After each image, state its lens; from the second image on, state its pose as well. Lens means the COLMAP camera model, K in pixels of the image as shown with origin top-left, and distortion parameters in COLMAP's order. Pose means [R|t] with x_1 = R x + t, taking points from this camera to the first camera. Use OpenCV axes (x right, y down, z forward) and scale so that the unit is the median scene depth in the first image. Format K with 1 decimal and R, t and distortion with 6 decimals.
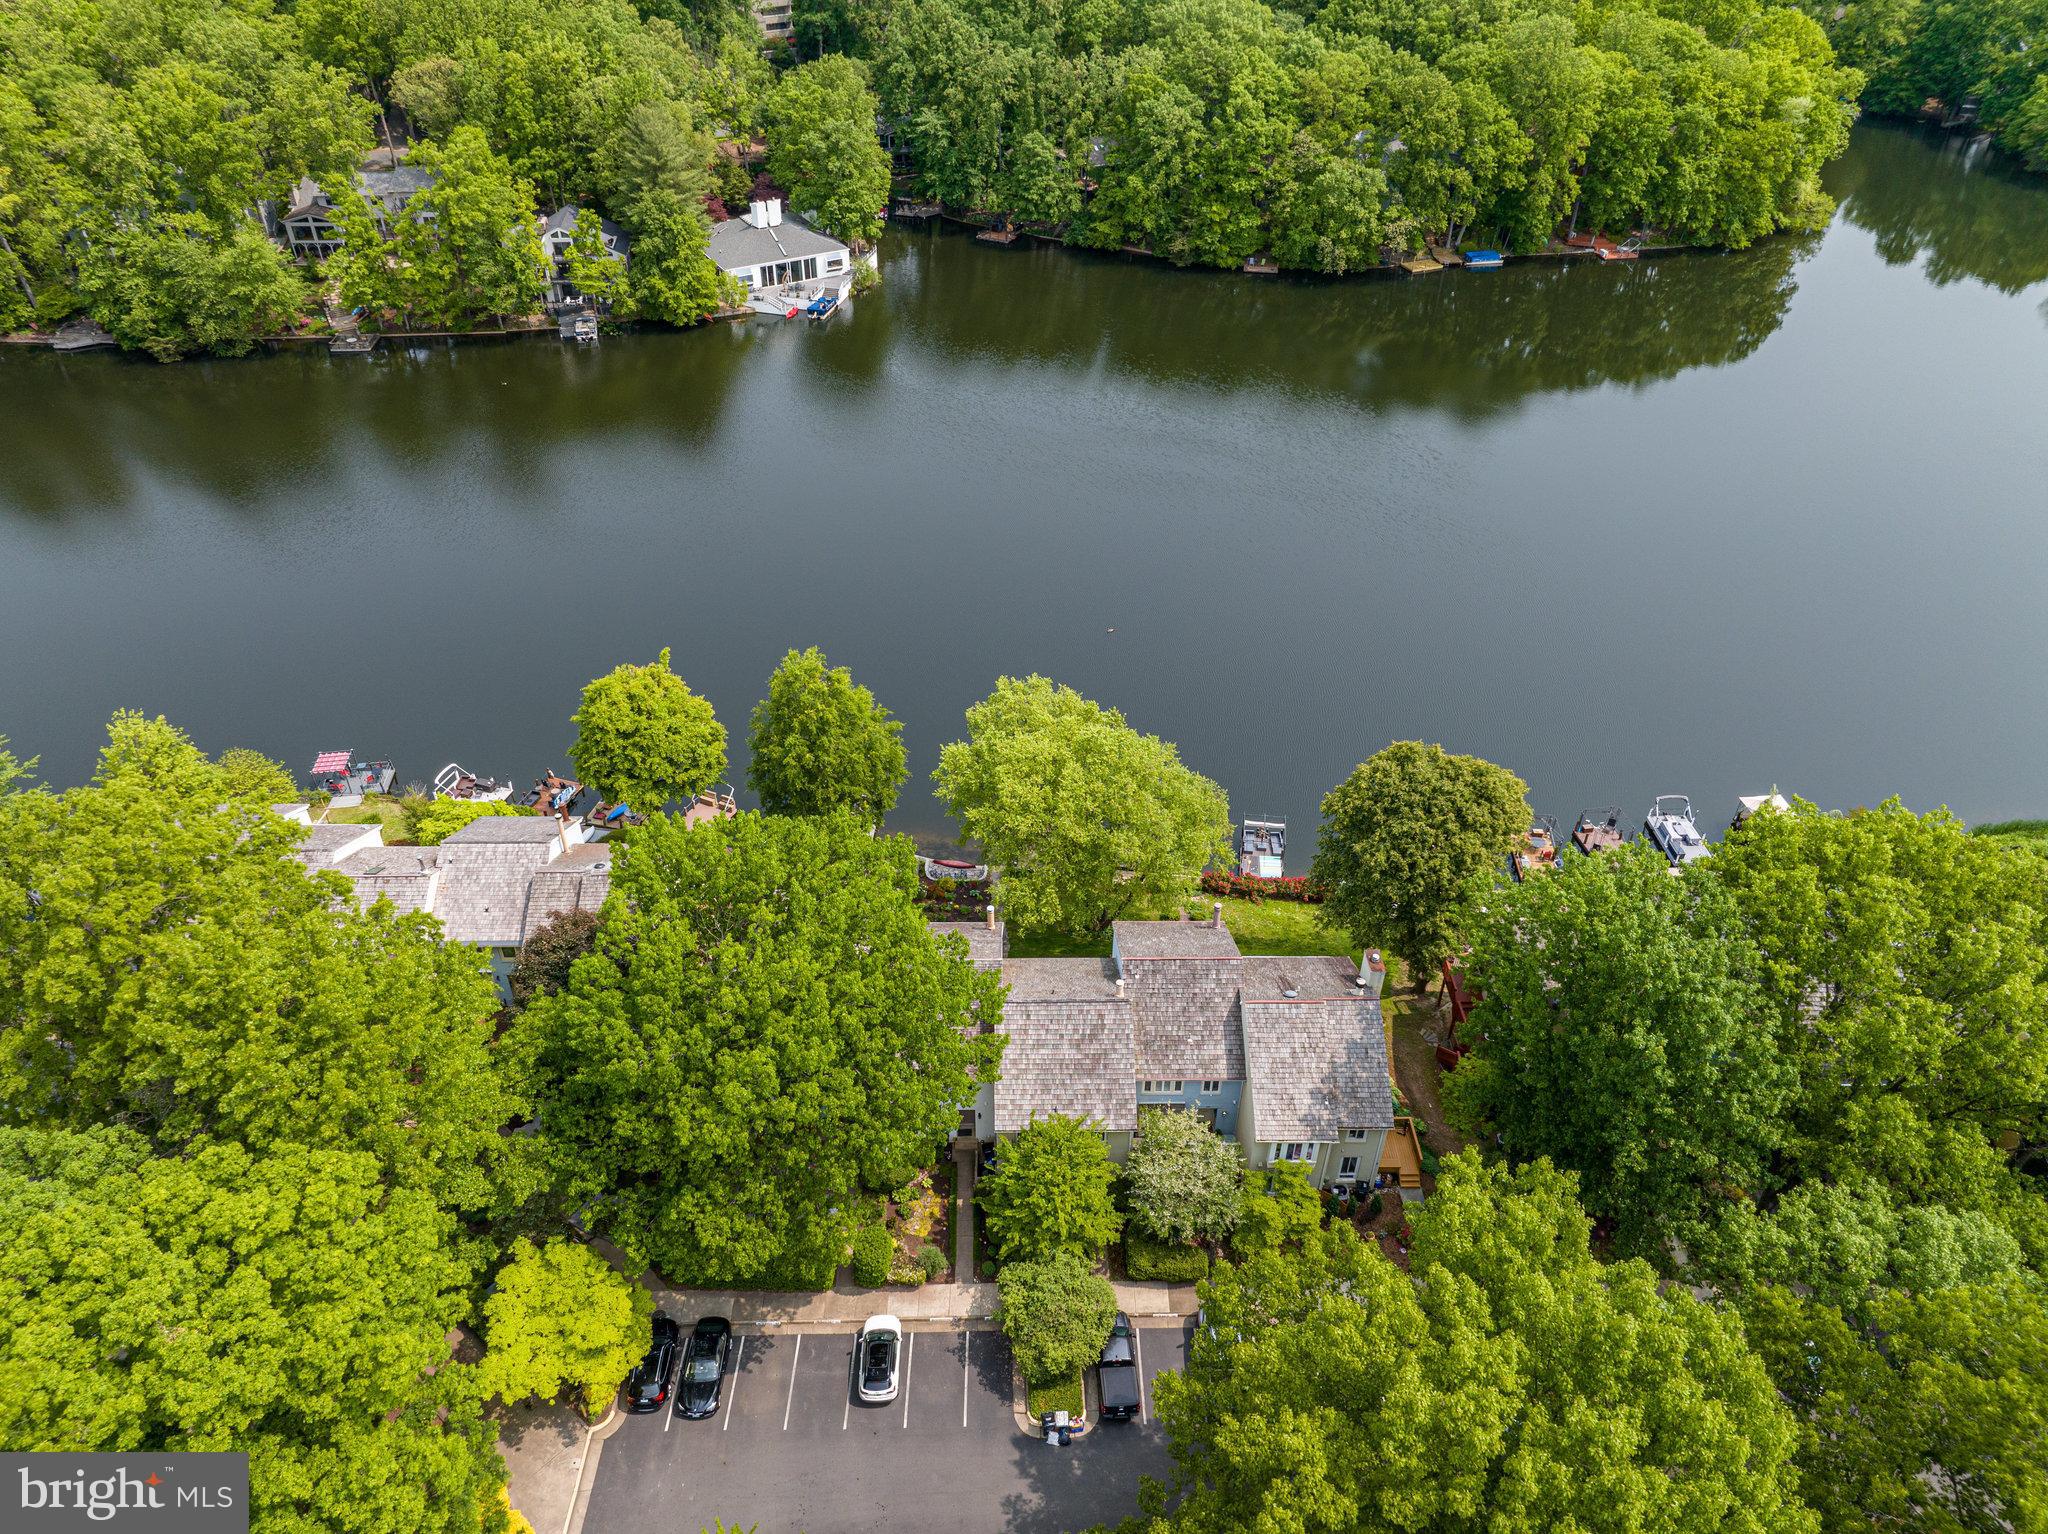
lens RADIAL K [[1447.2, 0, 1028.4], [0, 1447.2, 780.3], [0, 0, 1]] dist [-0.023528, 0.038853]
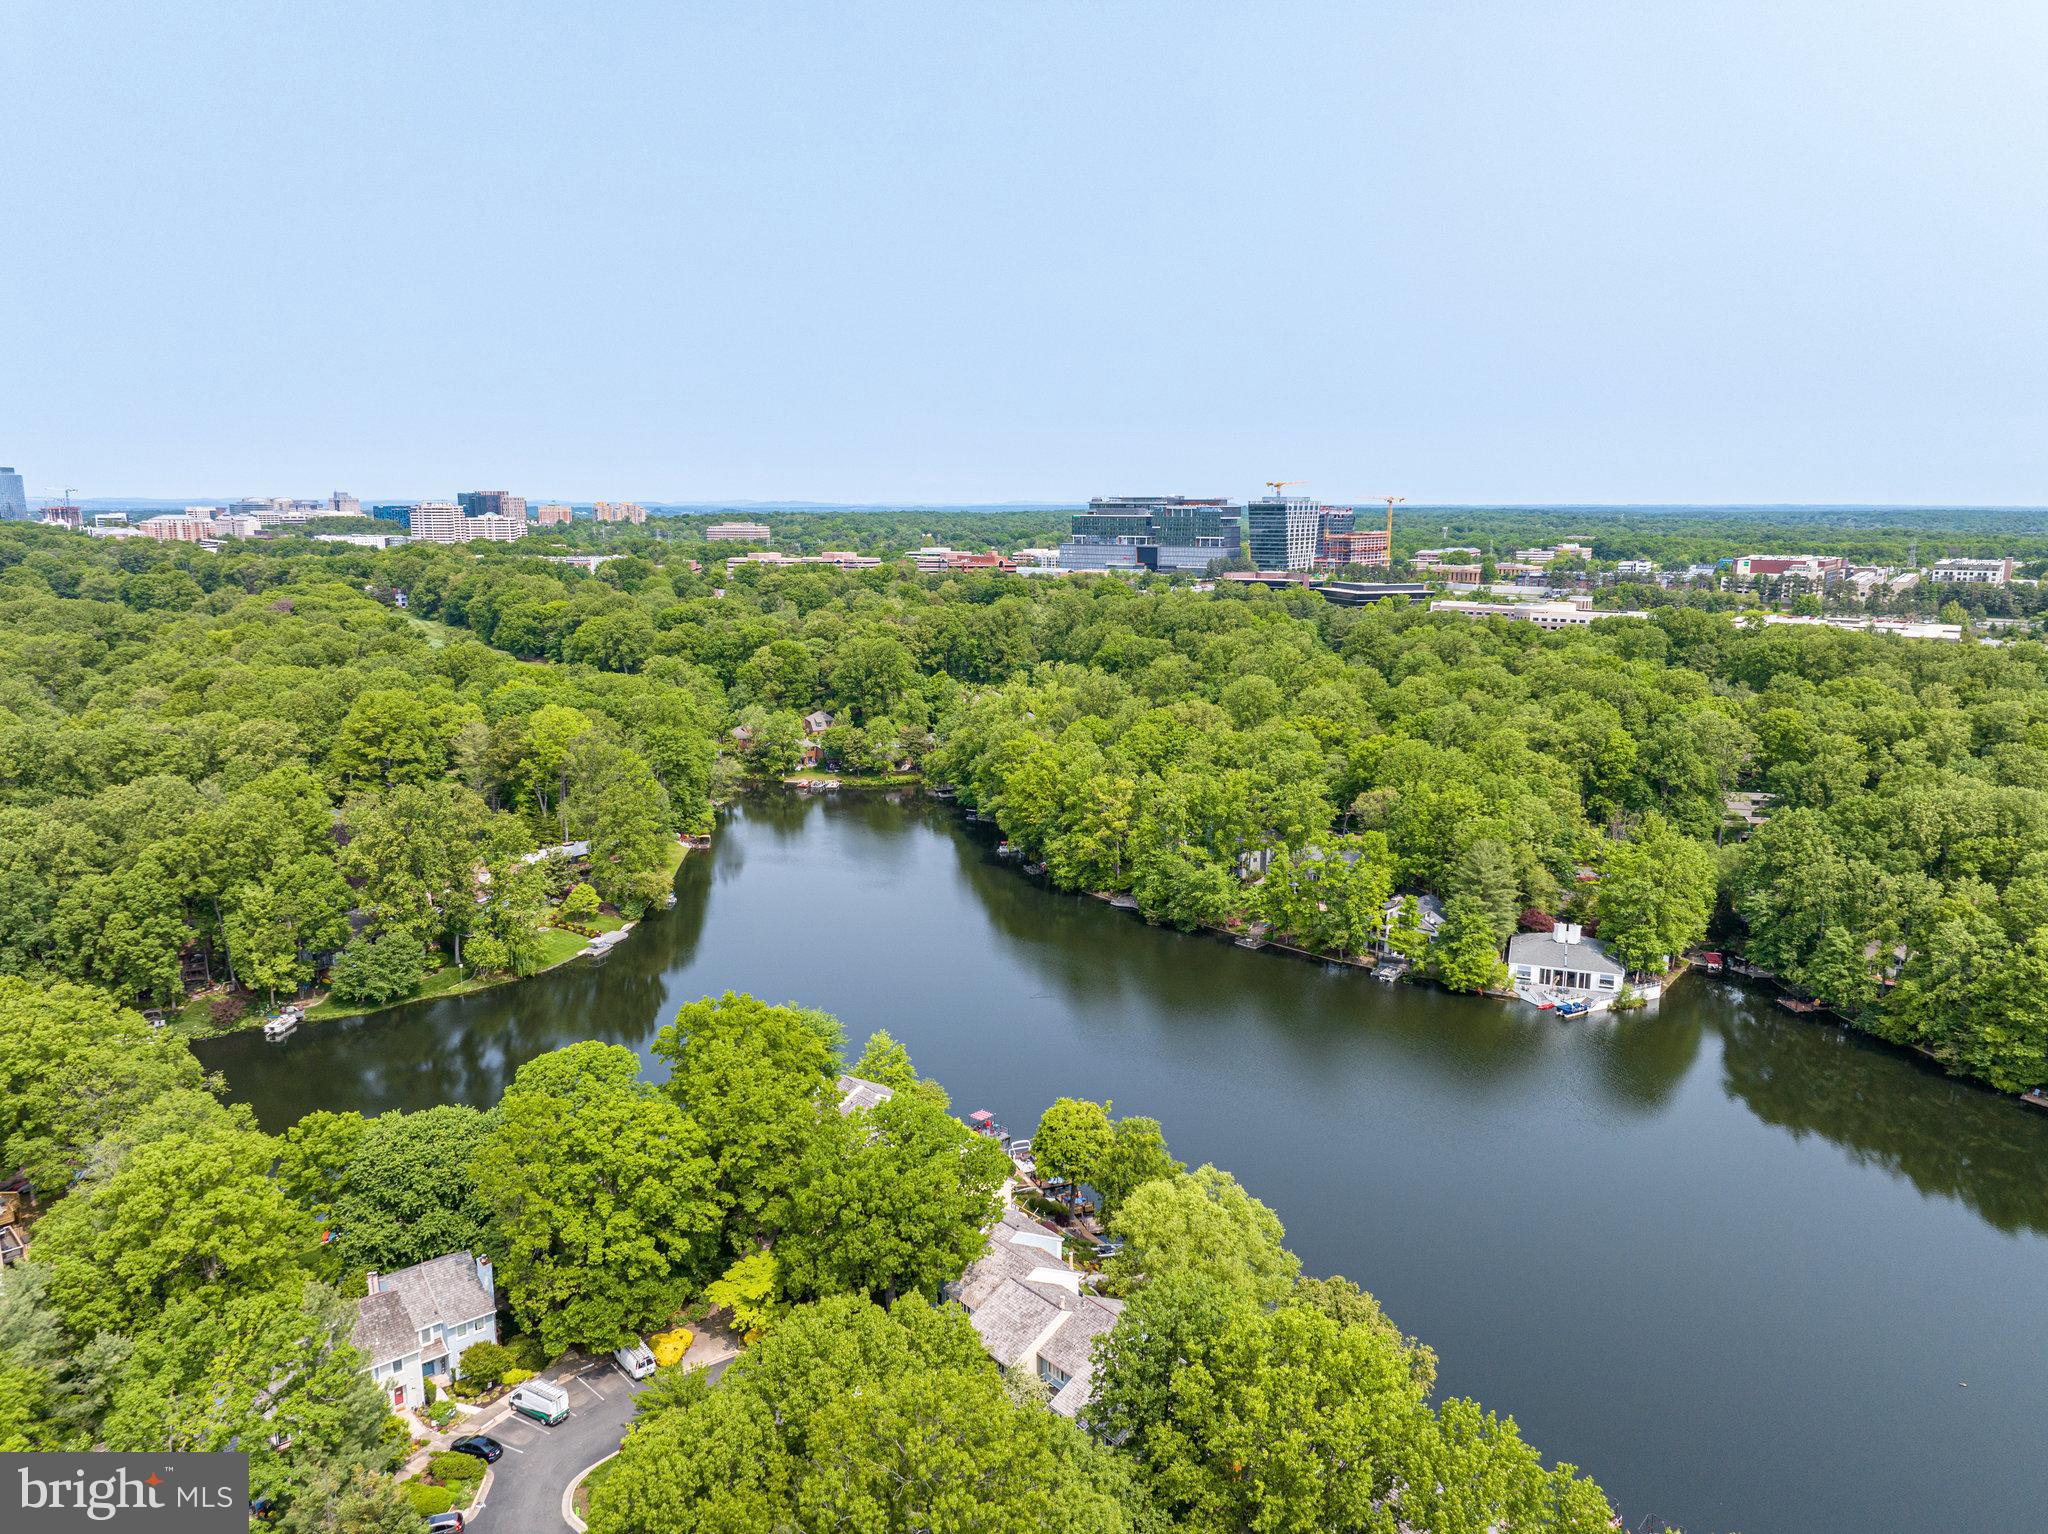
lens RADIAL K [[1413.3, 0, 1026.6], [0, 1413.3, 779.3], [0, 0, 1]] dist [0.009510, -0.007553]
pose [[0.644132, 0.143165, -0.751397, 0.417465], [-0.469316, 0.849668, -0.240430, 0.013738], [0.604017, 0.507511, 0.614488, -0.116900]]
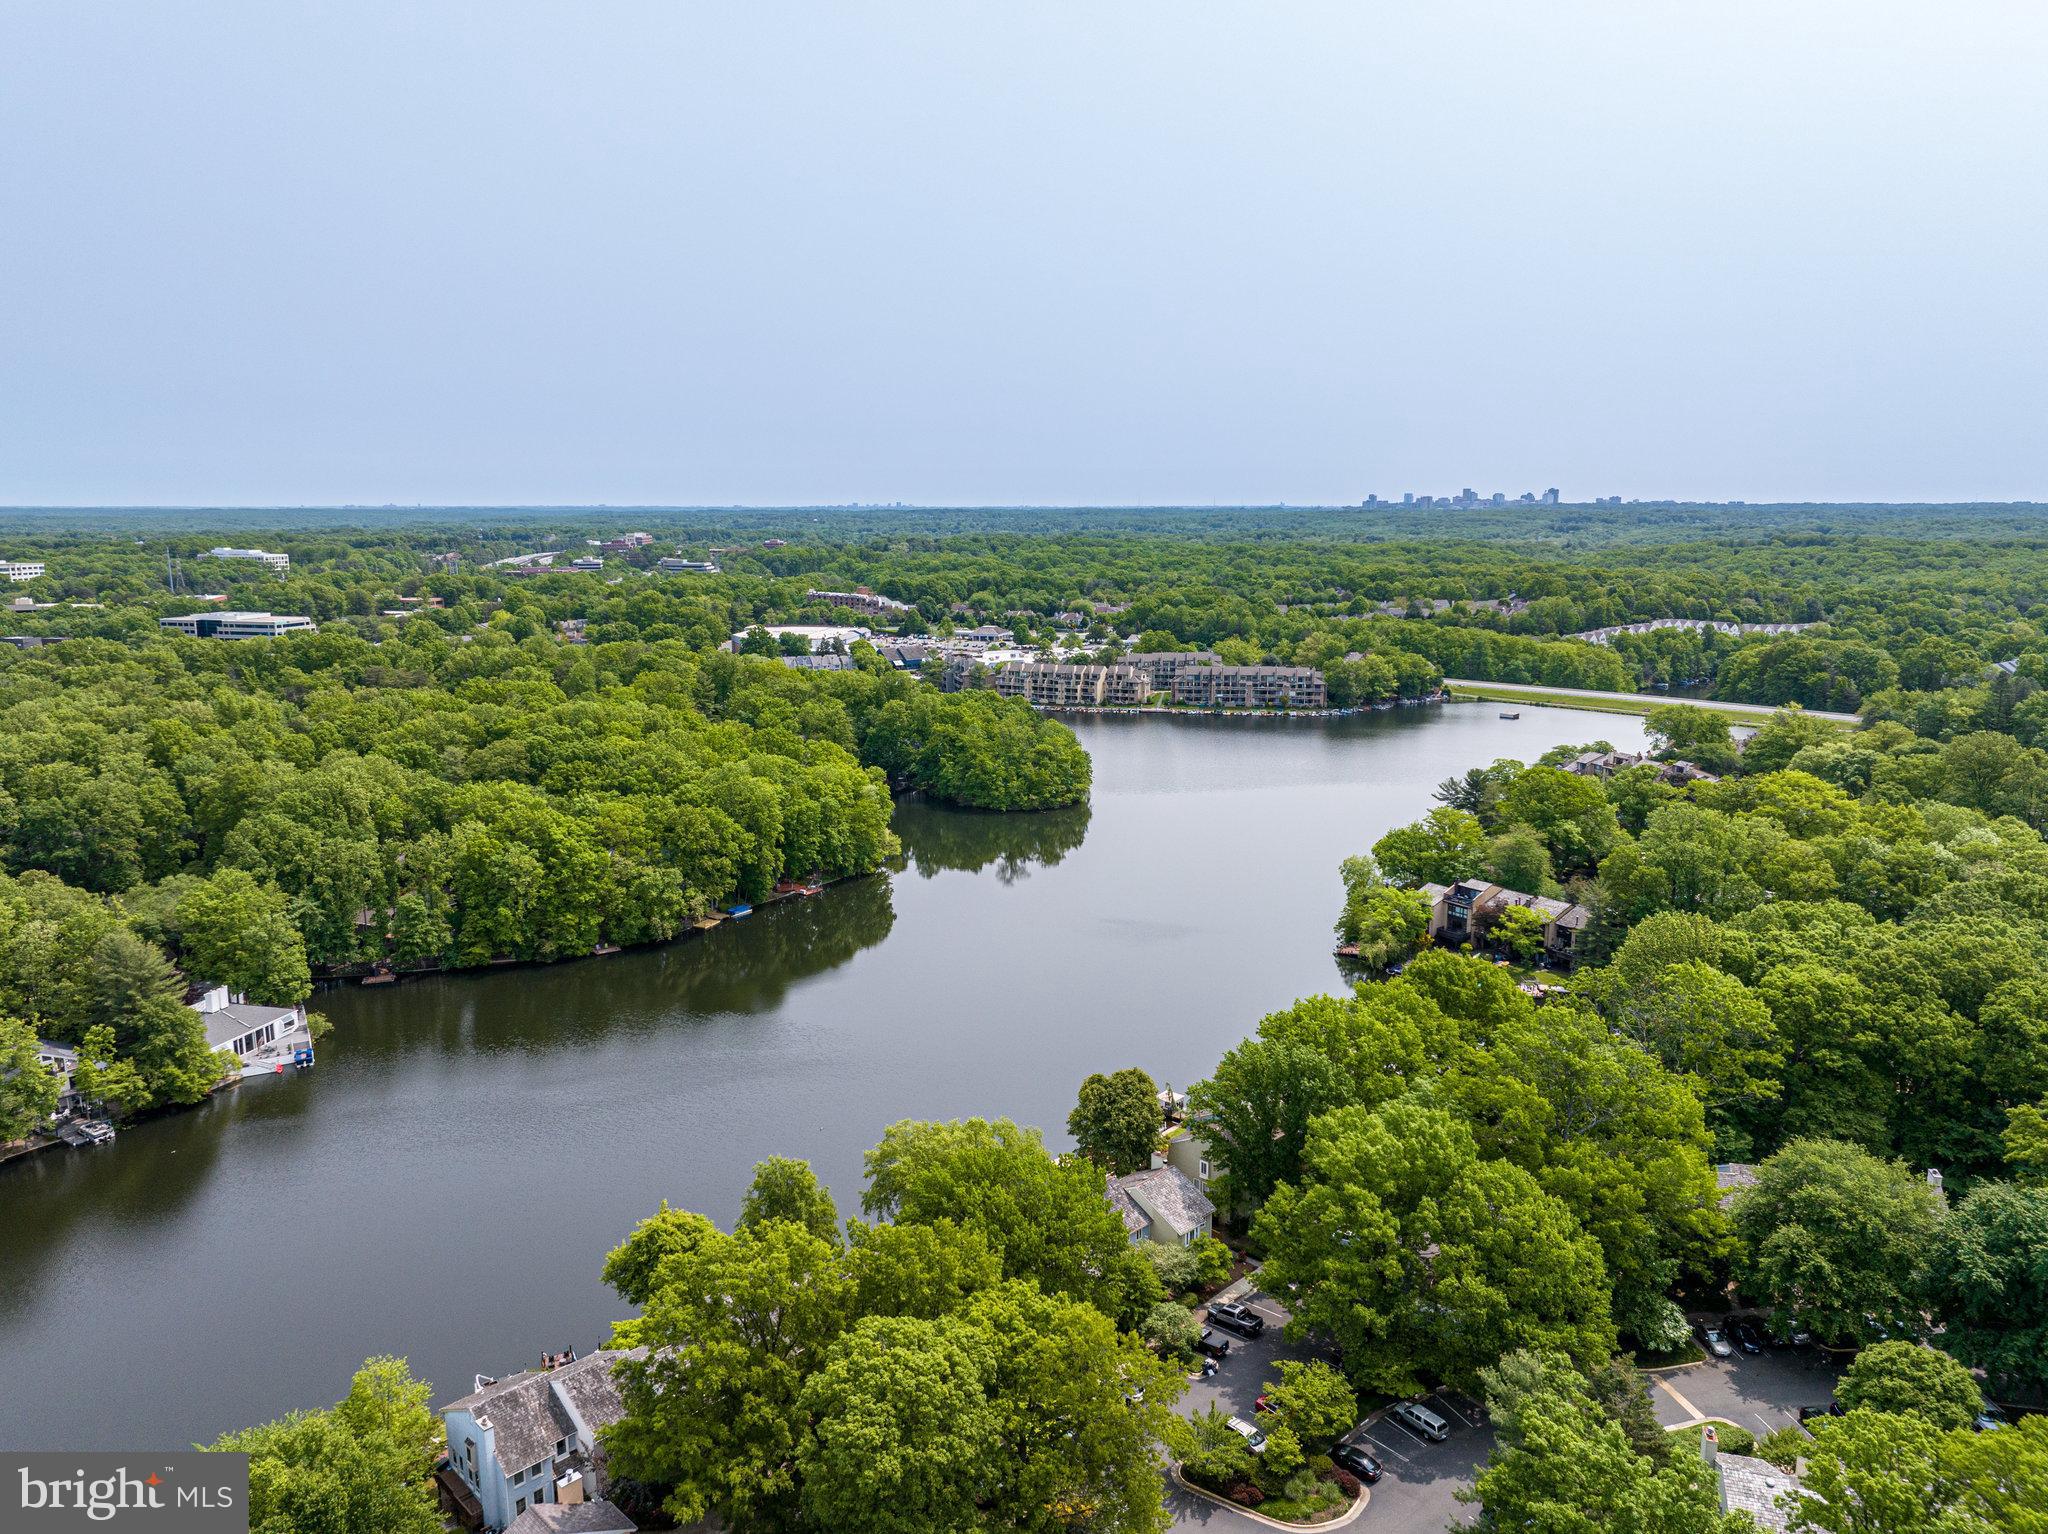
lens RADIAL K [[1413.3, 0, 1026.6], [0, 1413.3, 779.3], [0, 0, 1]] dist [0.009510, -0.007553]
pose [[0.722367, -0.141478, 0.676883, -0.444863], [0.430790, 0.857769, -0.280451, 0.051731], [-0.540931, 0.494183, 0.680571, -0.203526]]
